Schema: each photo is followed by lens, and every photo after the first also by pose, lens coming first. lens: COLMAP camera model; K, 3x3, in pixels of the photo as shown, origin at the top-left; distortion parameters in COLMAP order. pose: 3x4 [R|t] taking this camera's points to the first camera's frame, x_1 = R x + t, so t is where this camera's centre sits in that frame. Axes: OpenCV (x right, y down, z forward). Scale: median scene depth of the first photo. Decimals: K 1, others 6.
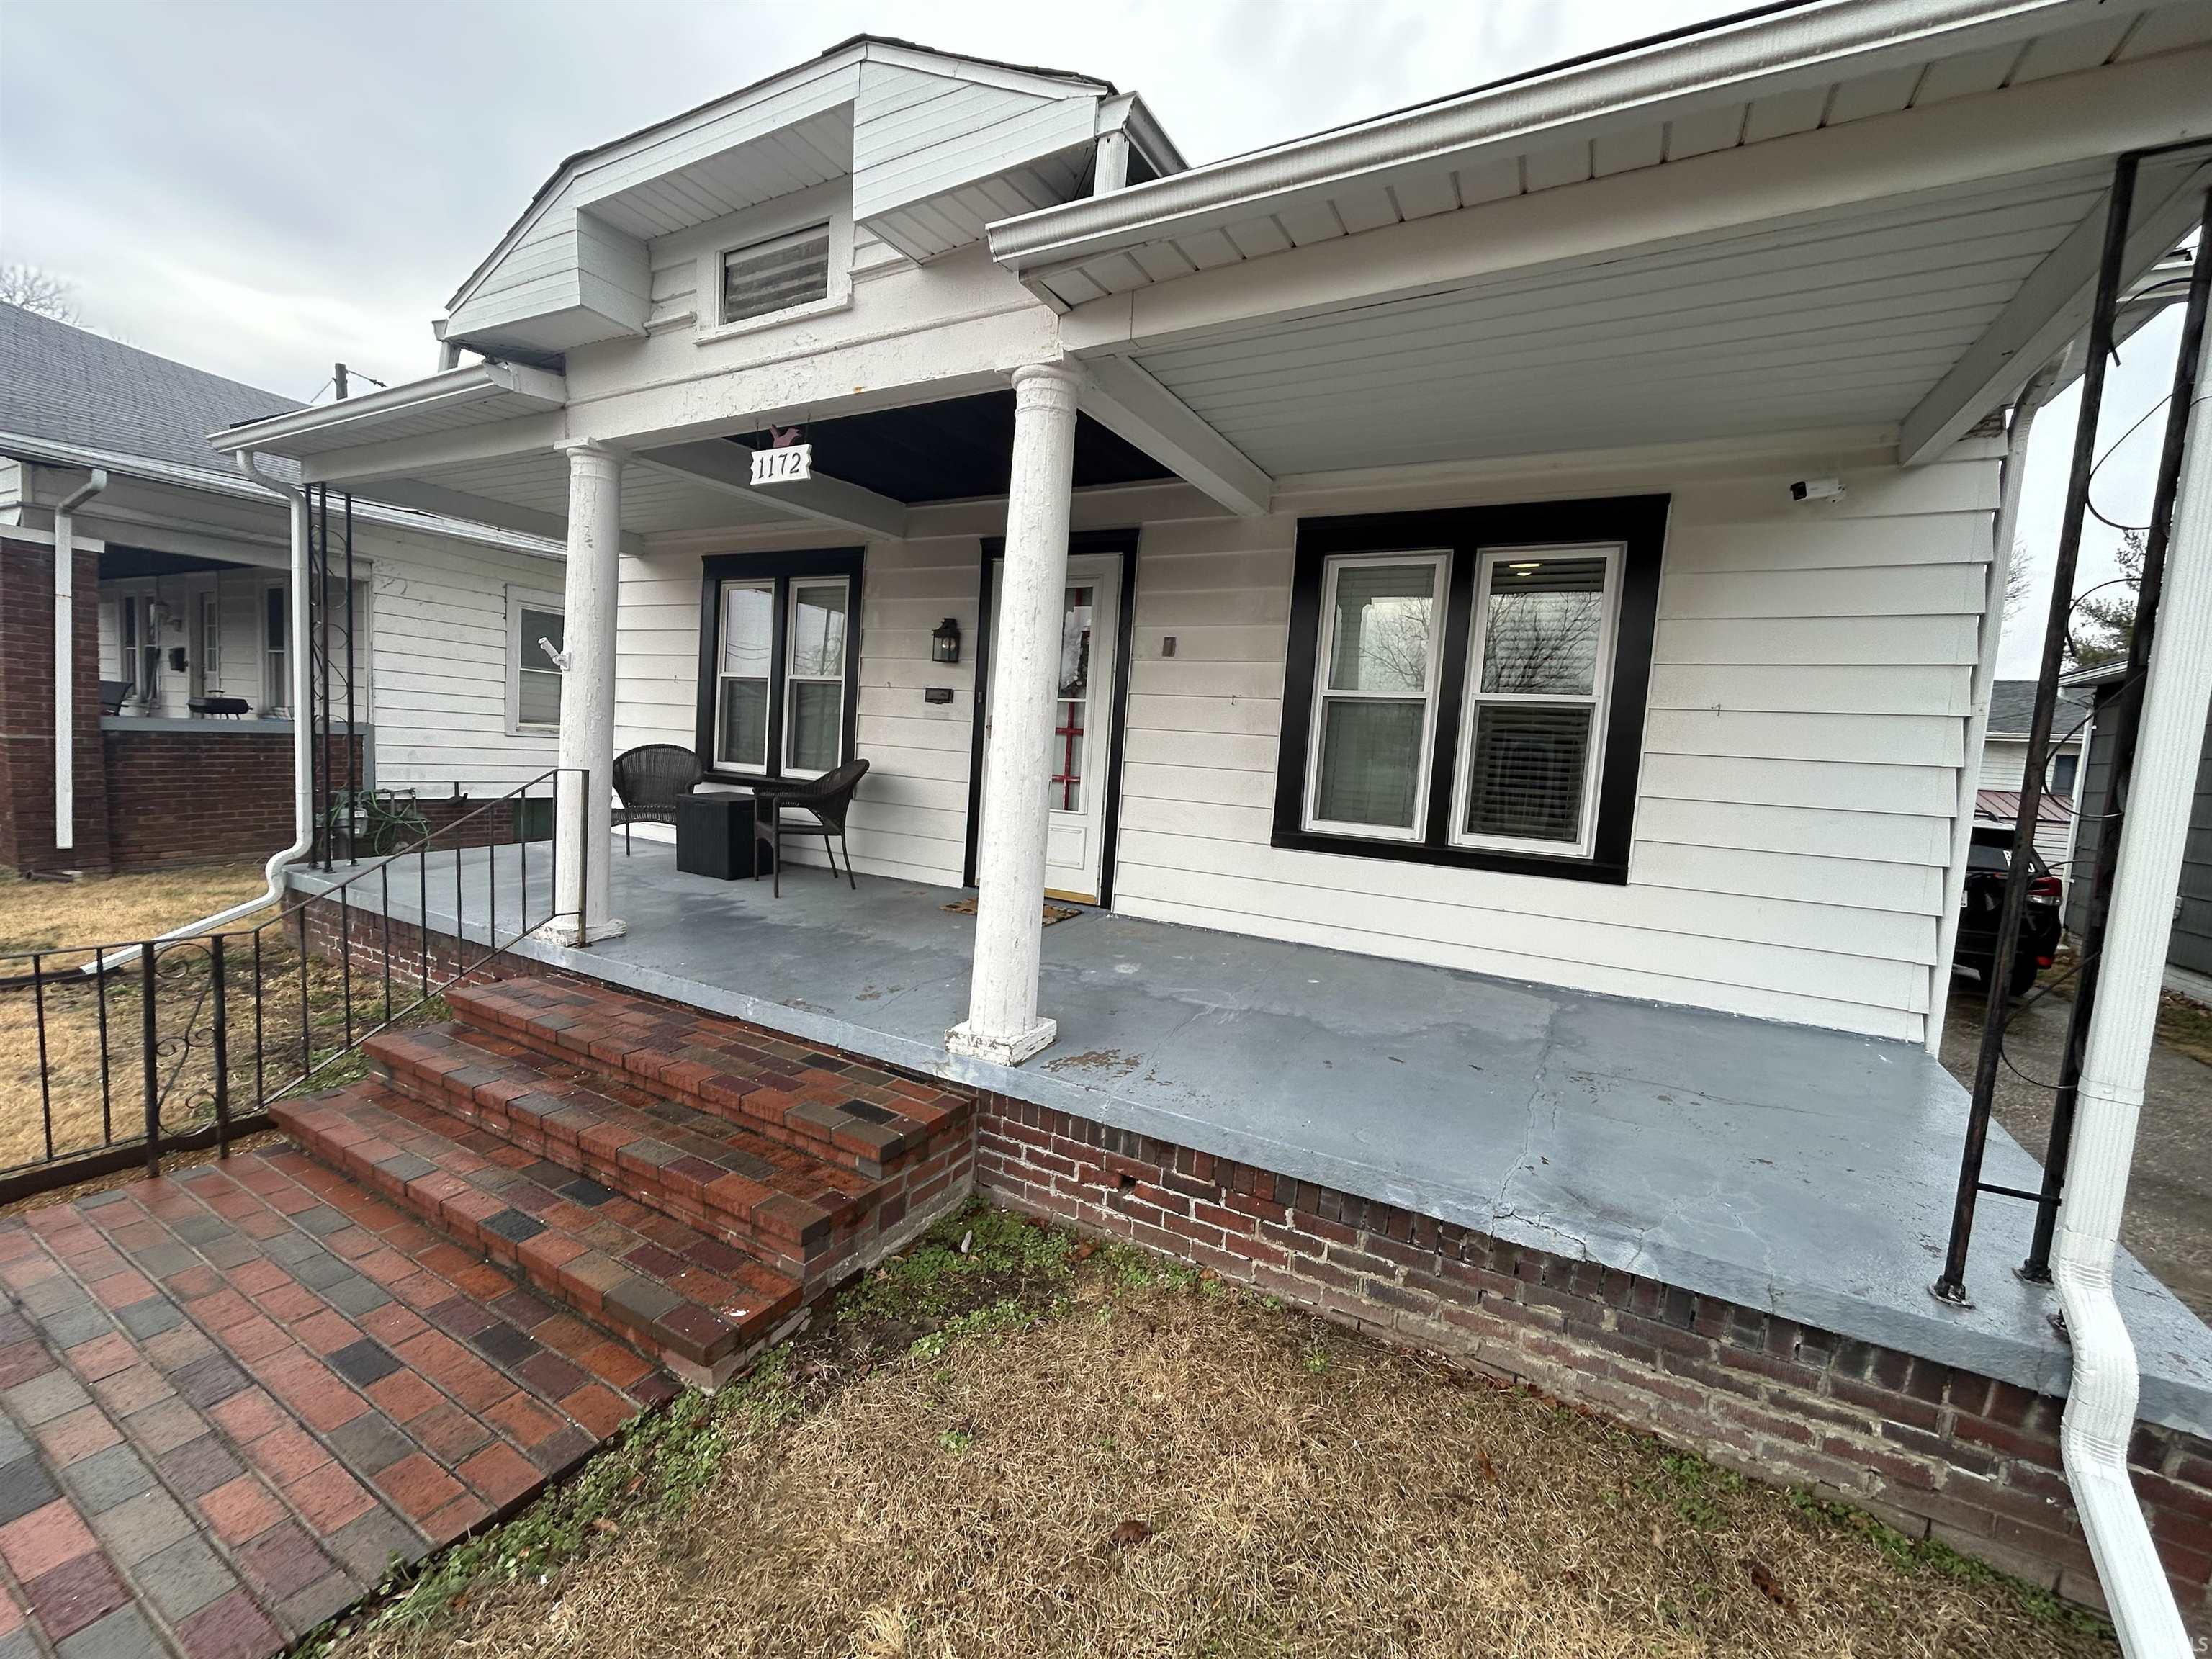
lens RADIAL K [[897.2, 0, 1105.3], [0, 897.2, 830.8], [0, 0, 1]] dist [-0.001358, 0.001085]
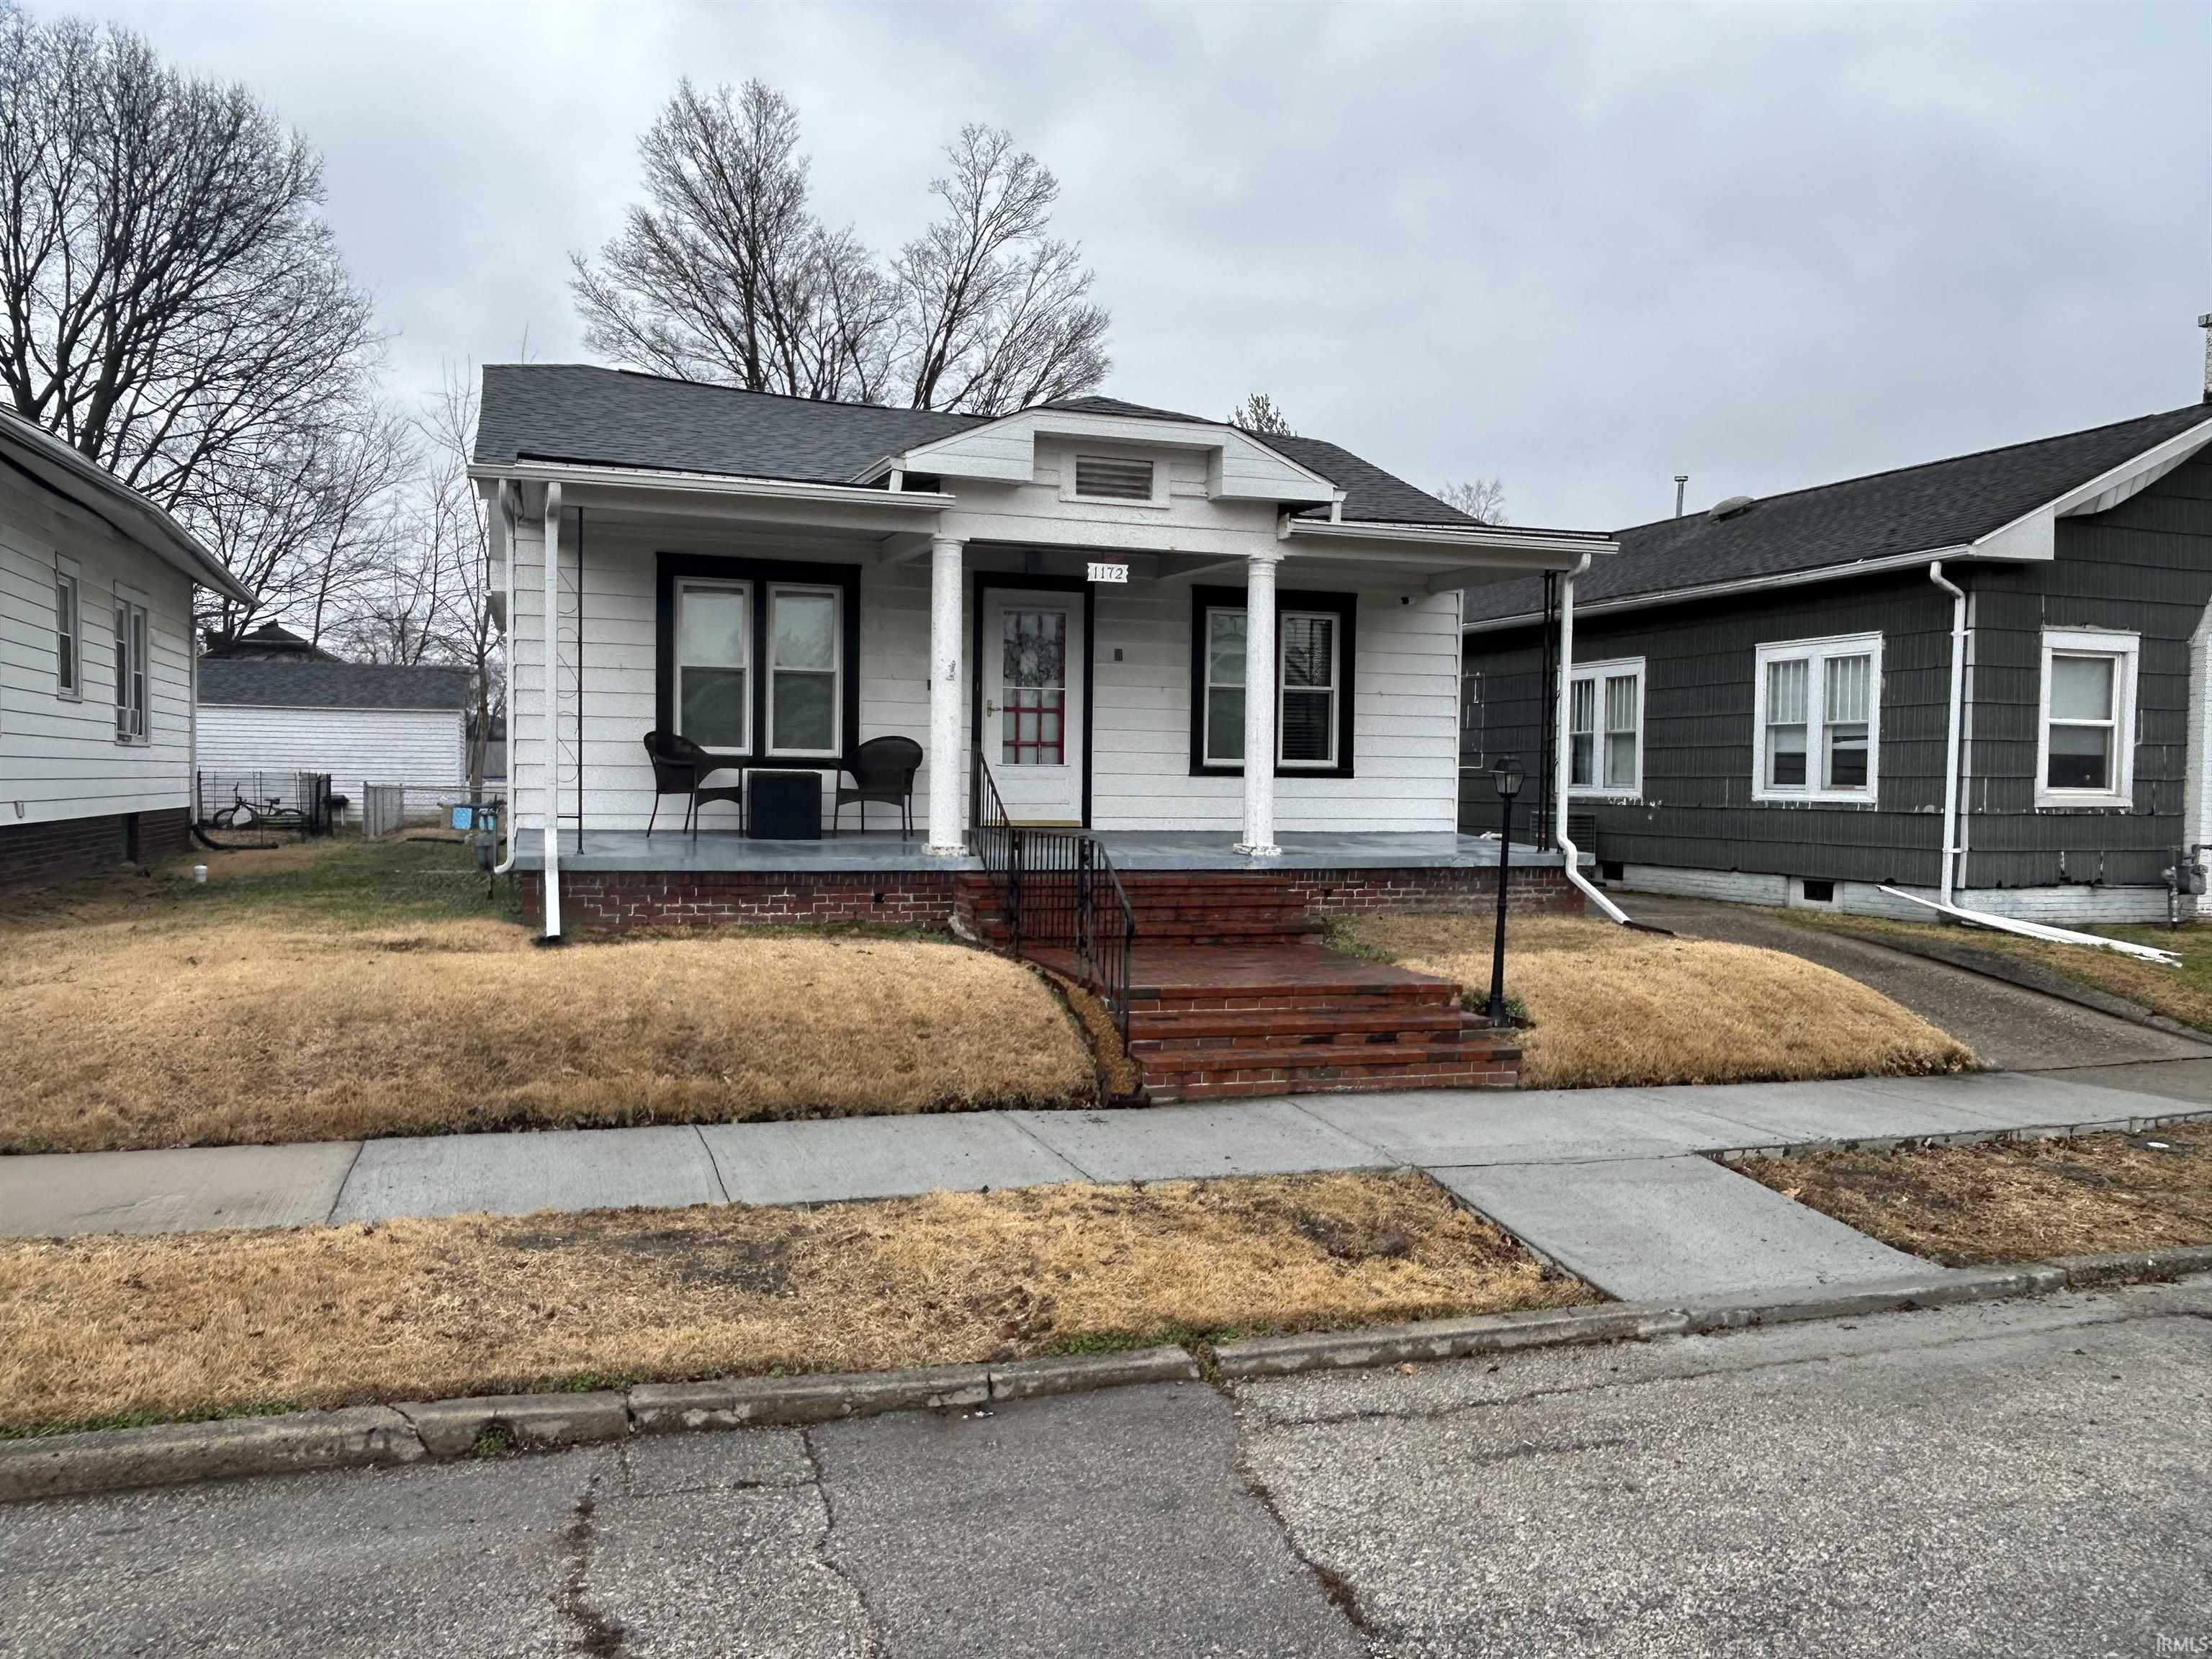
lens RADIAL K [[1636.3, 0, 1095.6], [0, 1636.3, 838.9], [0, 0, 1]] dist [-0.000503, 0.000174]
pose [[0.677375, -0.082479, 0.731000, -2.576543], [0.094973, 0.995184, 0.024280, 0.051789], [-0.729482, 0.052979, 0.681946, -1.126806]]
